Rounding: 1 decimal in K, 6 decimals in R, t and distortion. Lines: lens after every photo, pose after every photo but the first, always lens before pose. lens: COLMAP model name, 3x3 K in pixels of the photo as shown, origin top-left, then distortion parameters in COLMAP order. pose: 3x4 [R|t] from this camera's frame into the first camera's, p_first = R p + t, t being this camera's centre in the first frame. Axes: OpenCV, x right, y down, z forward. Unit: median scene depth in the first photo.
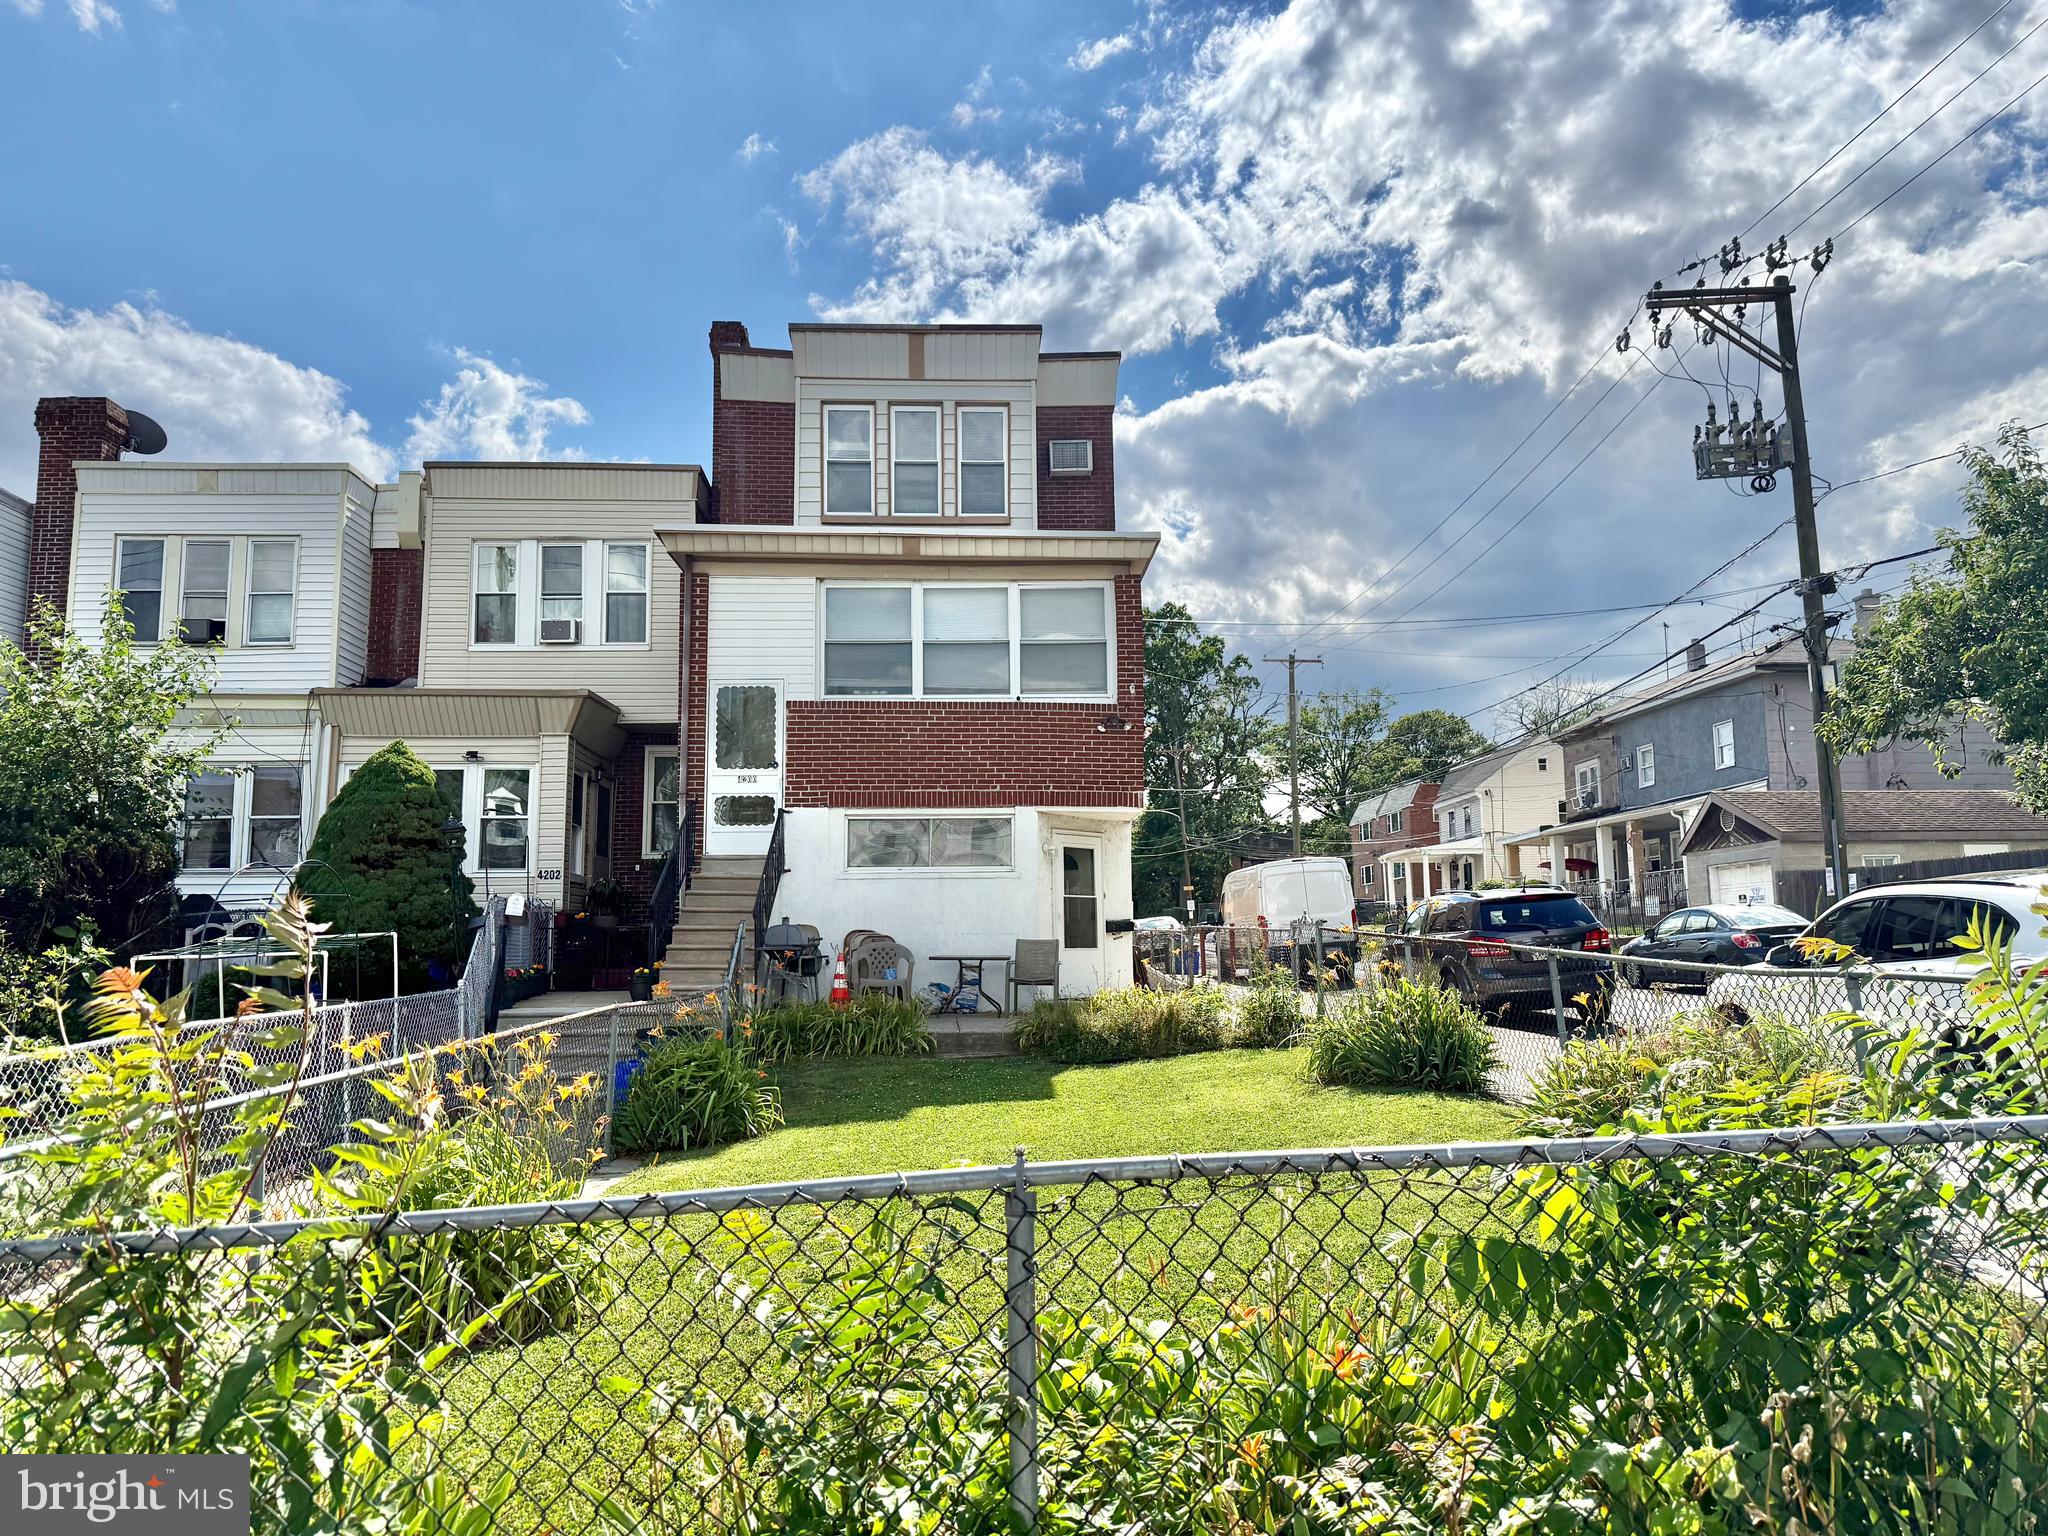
lens RADIAL K [[1444.6, 0, 1024.0], [0, 1444.6, 768.0], [0, 0, 1]] dist [0.110586, -0.099553]
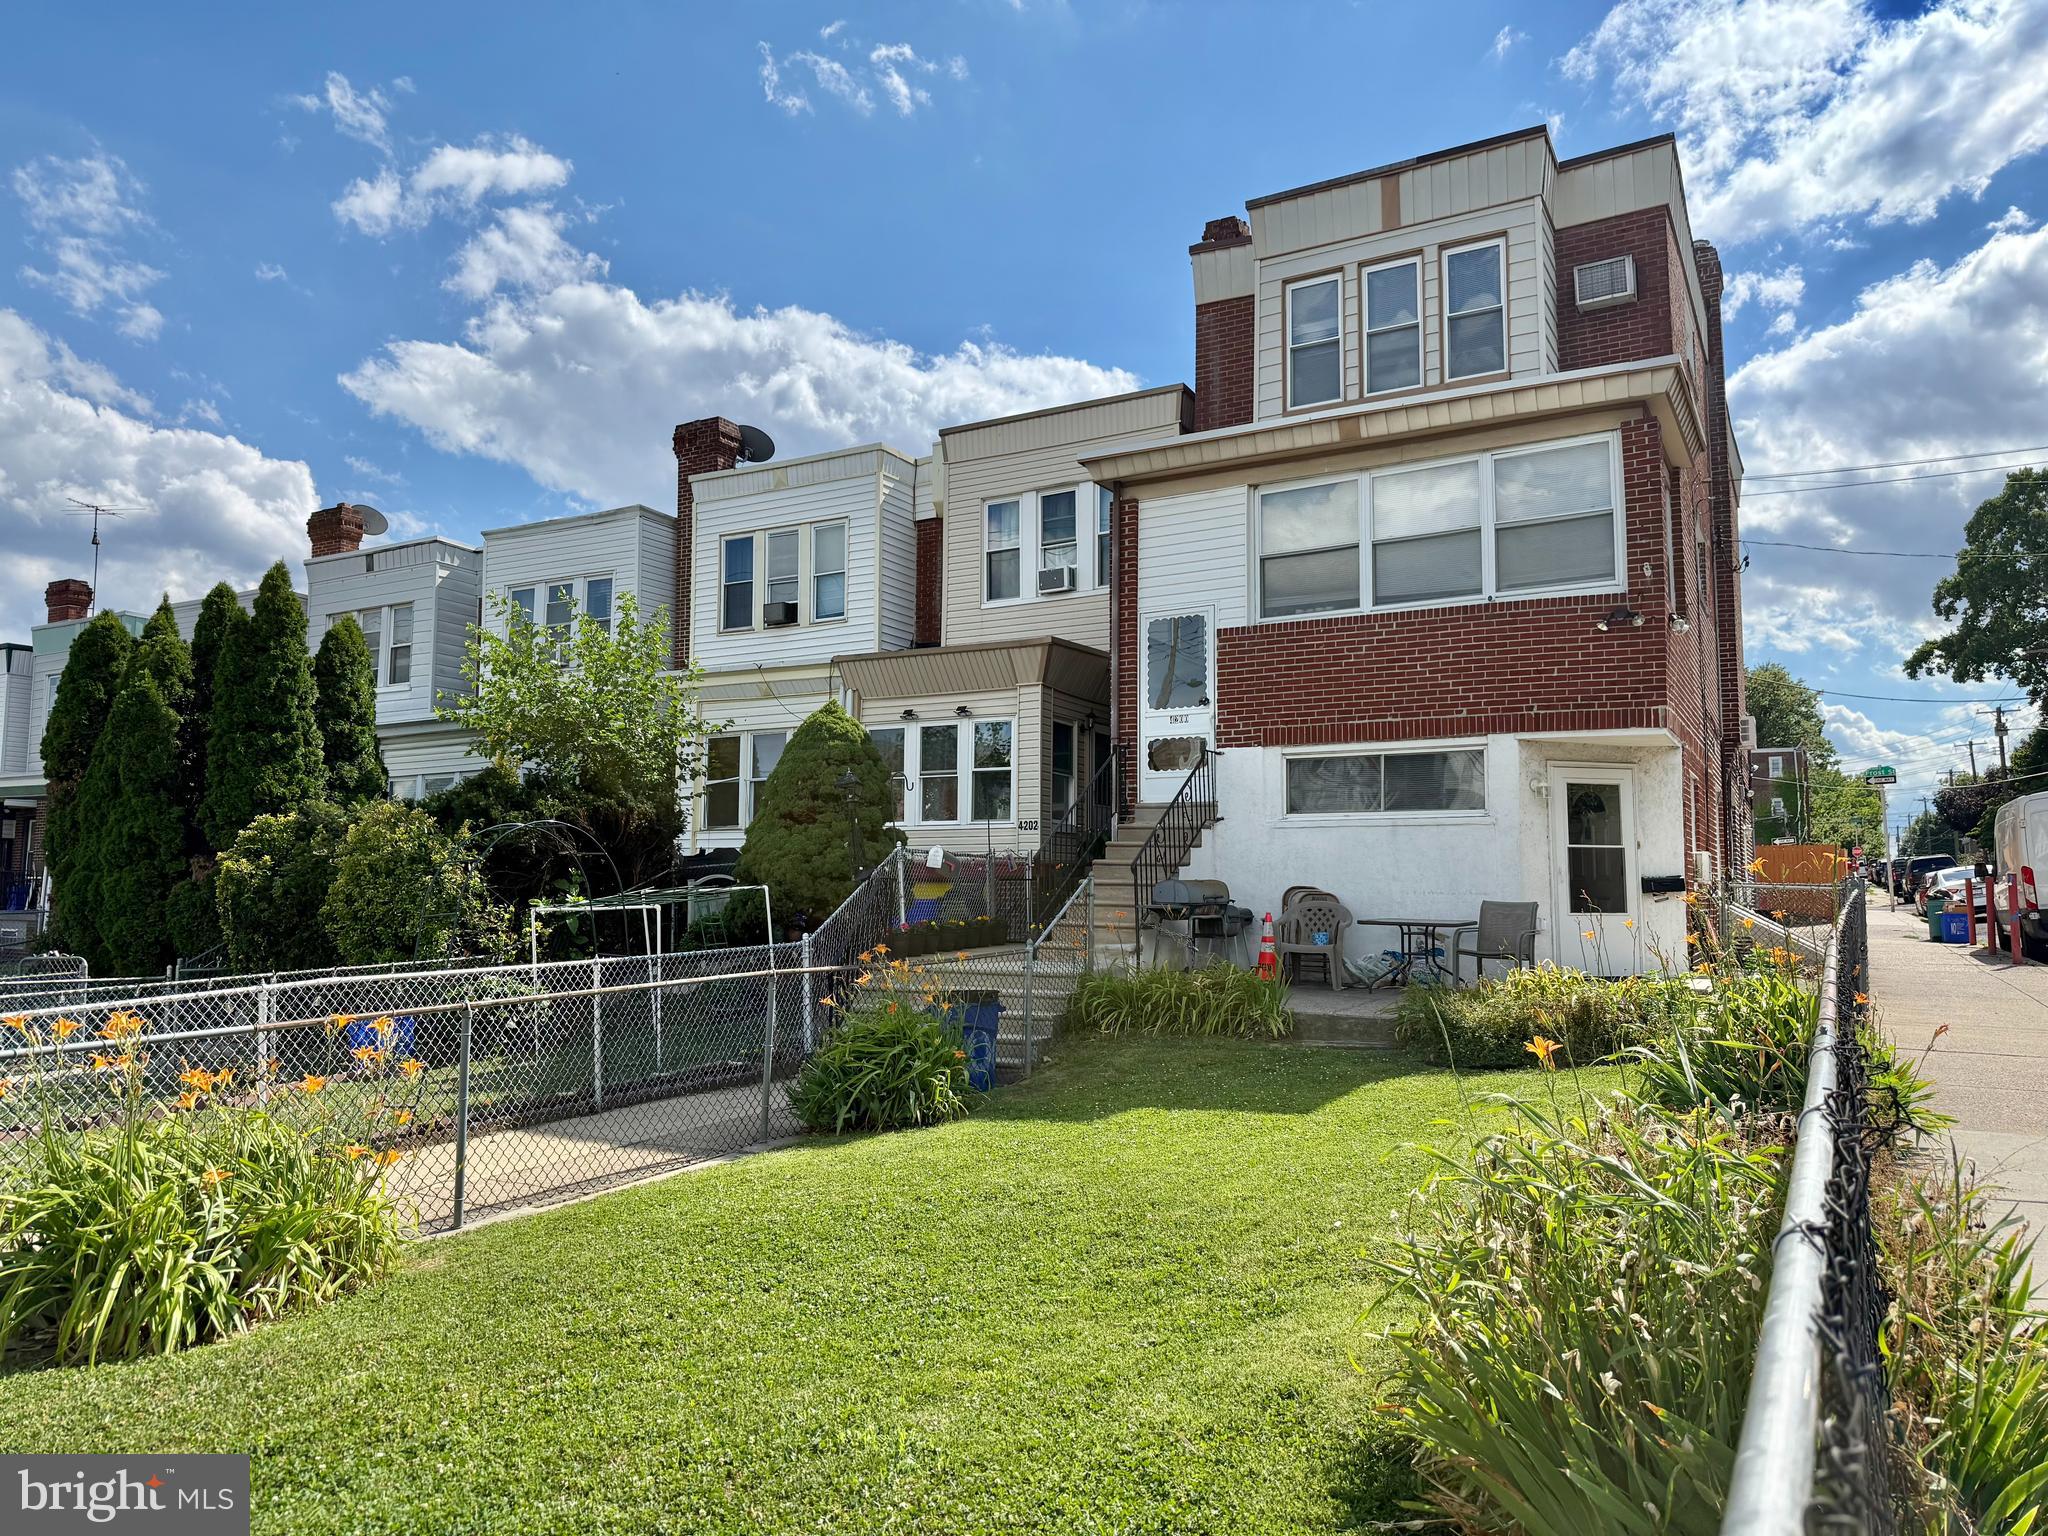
lens RADIAL K [[1457.4, 0, 1024.0], [0, 1457.4, 768.0], [0, 0, 1]] dist [0.003499, 0.003347]
pose [[0.851203, -0.038391, -0.523431, 0.169110], [0.058463, 0.998050, 0.021872, 0.010742], [0.521570, -0.049219, 0.851787, 0.159029]]
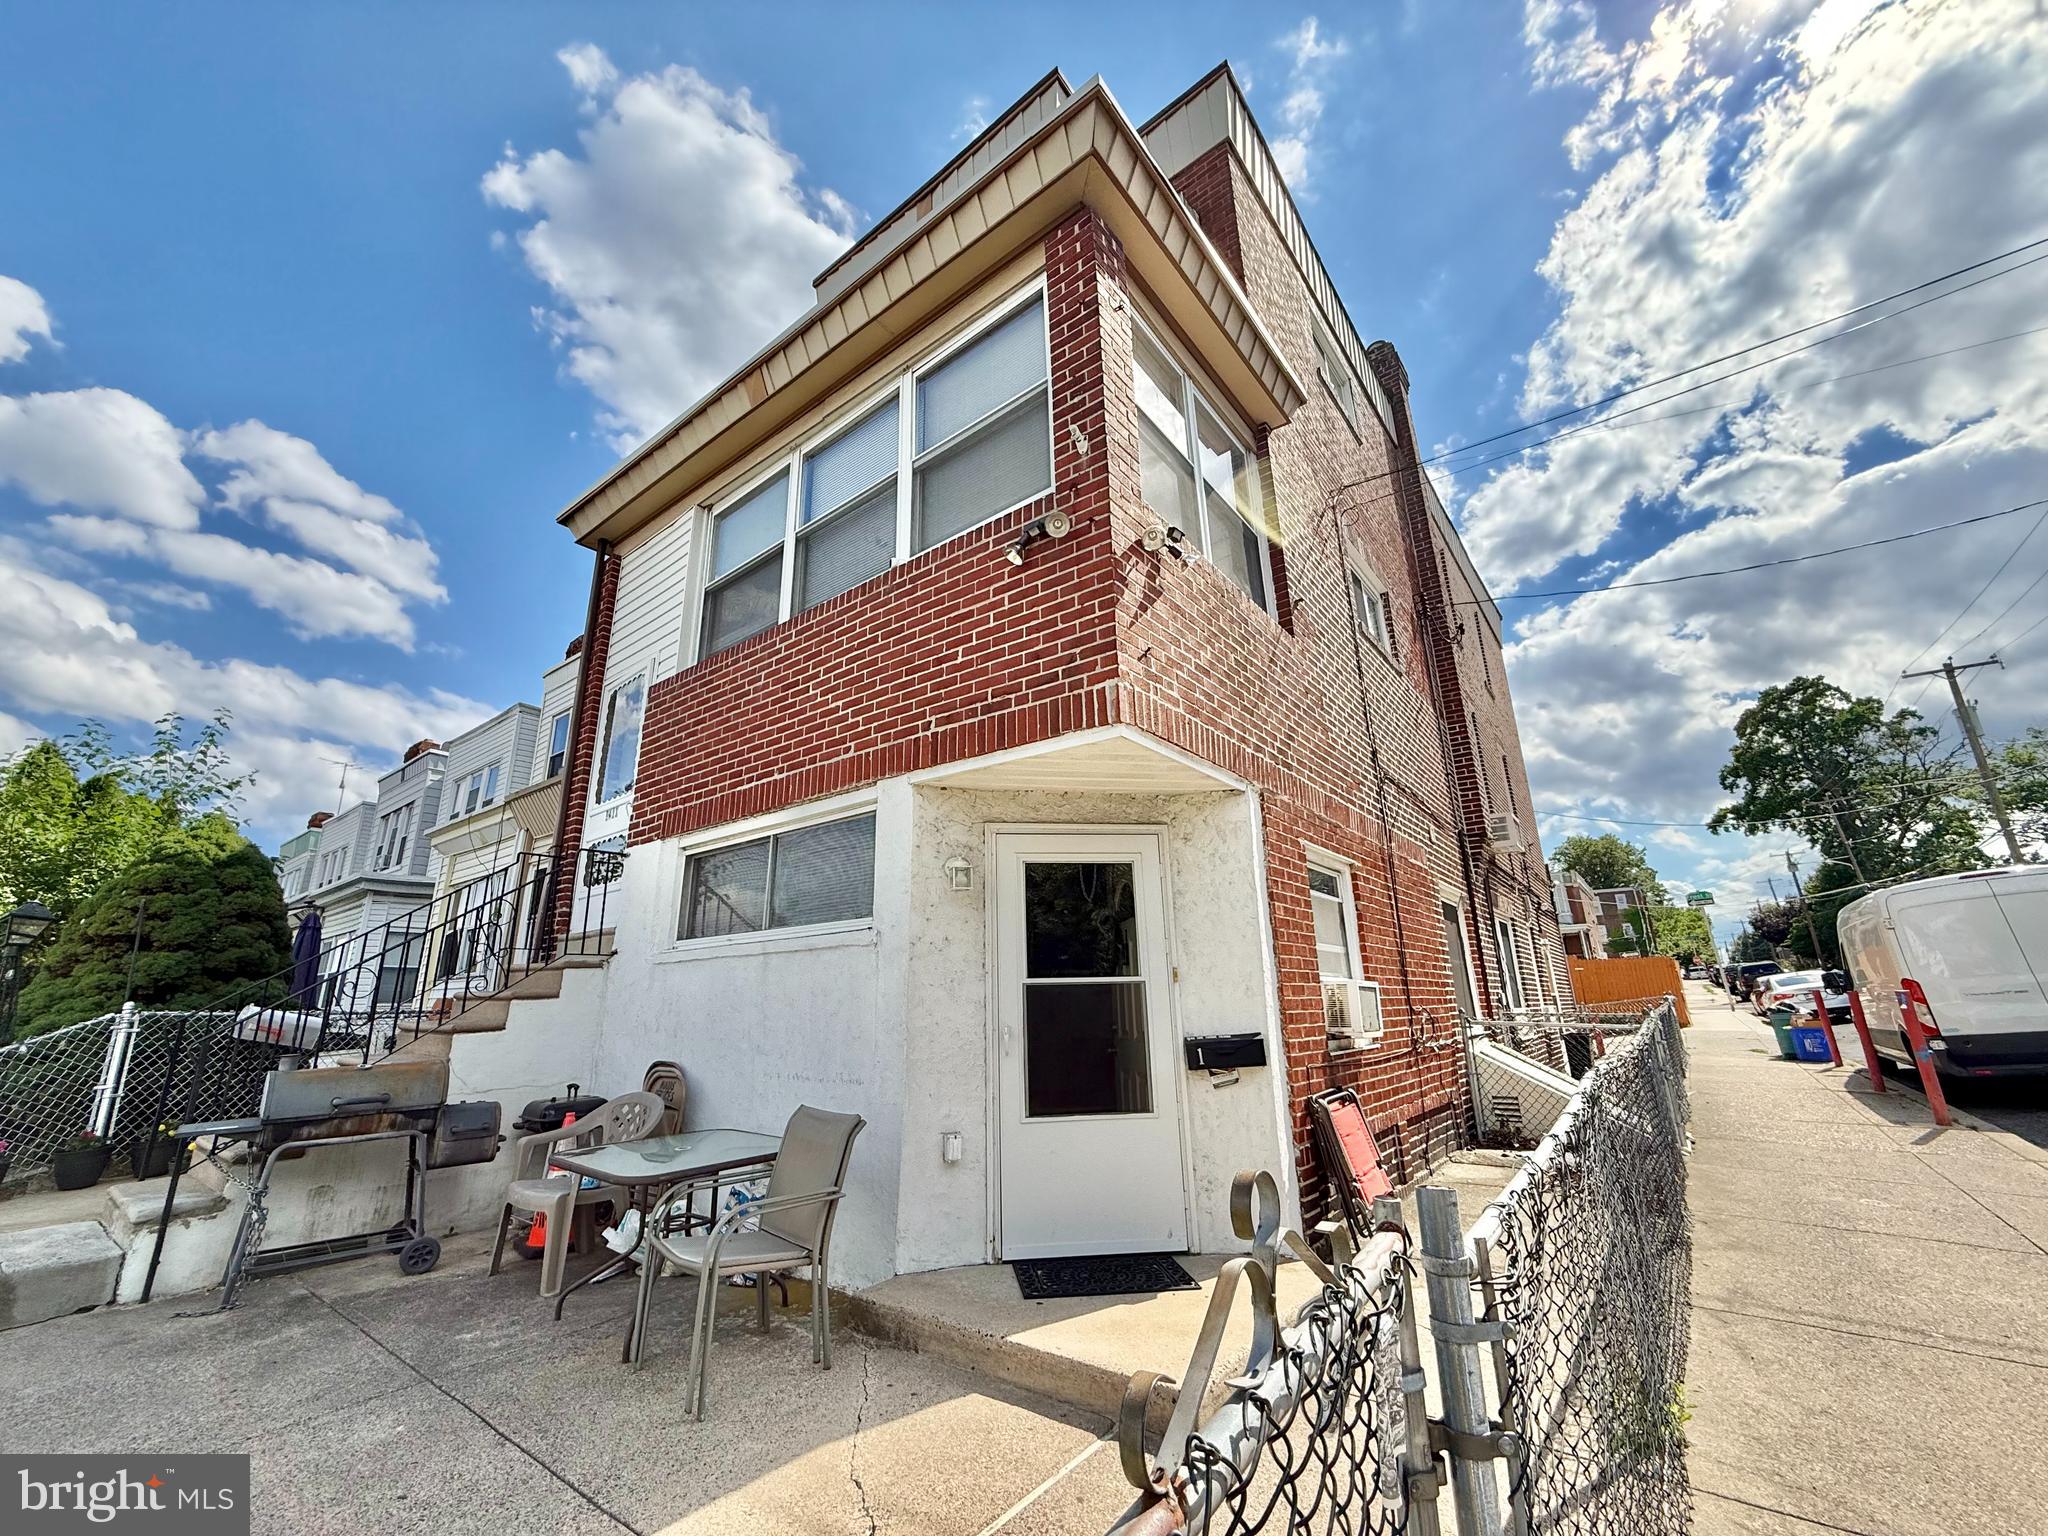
lens RADIAL K [[818.7, 0, 1018.5], [0, 818.7, 761.2], [0, 0, 1]] dist [-0.001124, 0.000663]
pose [[0.754494, -0.194770, -0.626741, 0.164189], [0.096329, 0.977472, -0.187801, 0.062715], [0.649199, 0.081322, 0.756259, 0.722437]]
